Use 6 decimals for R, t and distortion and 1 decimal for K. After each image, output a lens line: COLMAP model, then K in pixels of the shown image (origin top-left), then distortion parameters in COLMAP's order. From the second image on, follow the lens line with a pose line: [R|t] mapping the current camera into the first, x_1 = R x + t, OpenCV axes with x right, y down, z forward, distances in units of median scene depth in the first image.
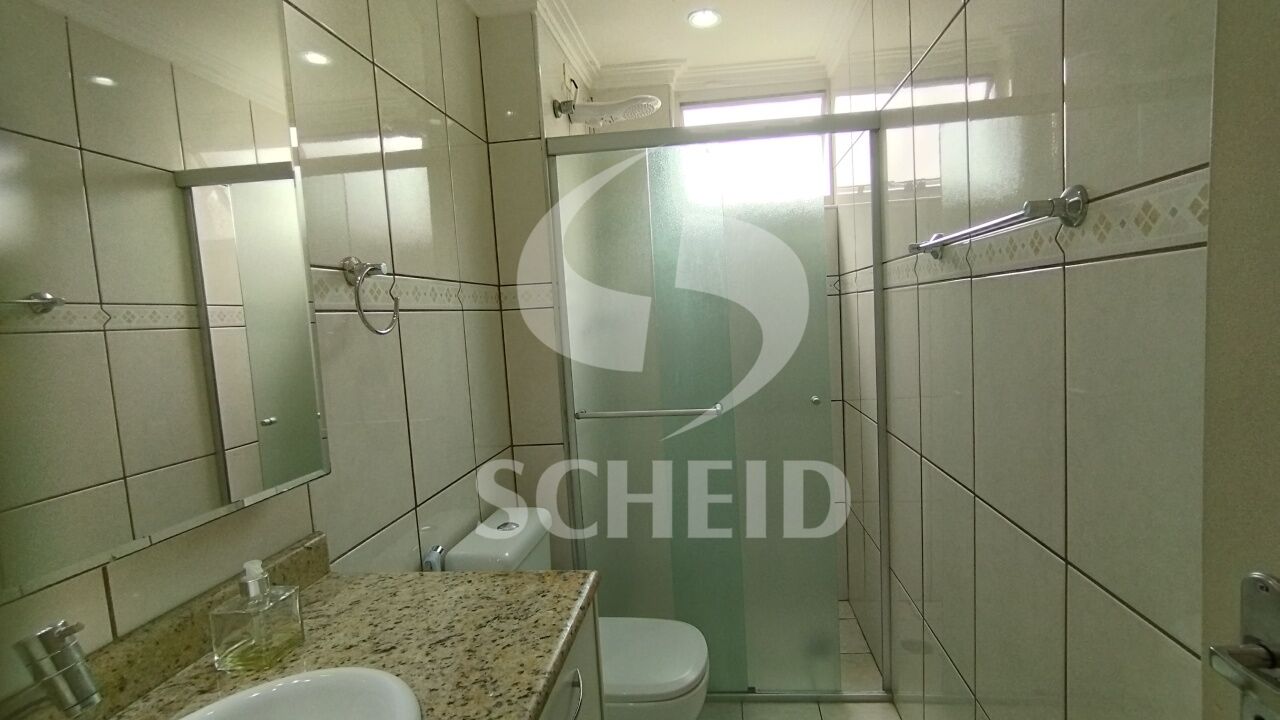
lens RADIAL K [[527.8, 0, 646.7], [0, 527.8, 358.6], [0, 0, 1]] dist [-0.000248, -0.004645]
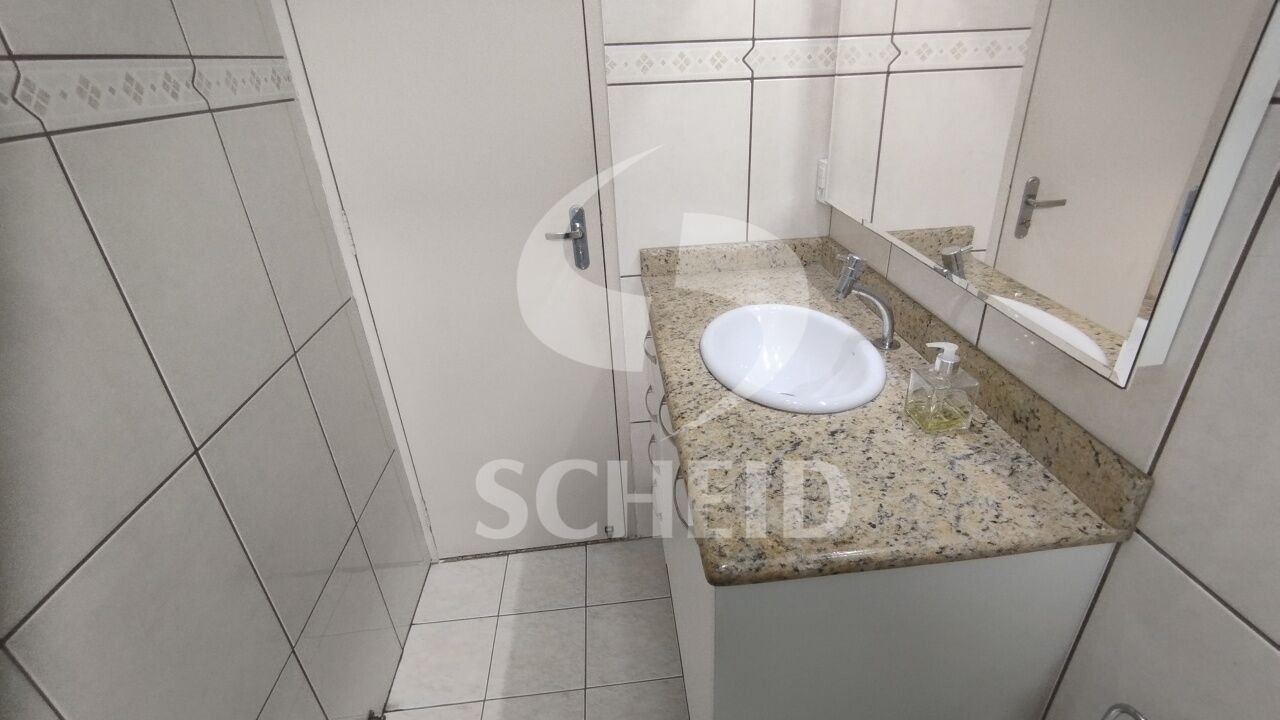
lens RADIAL K [[527.8, 0, 646.7], [0, 527.8, 358.6], [0, 0, 1]] dist [-0.000248, -0.004645]
pose [[-0.969262, 0.182983, -0.164463, 0.057700], [0.057245, 0.817851, 0.572575, -0.256921], [0.239278, 0.545561, -0.803187, 1.757737]]
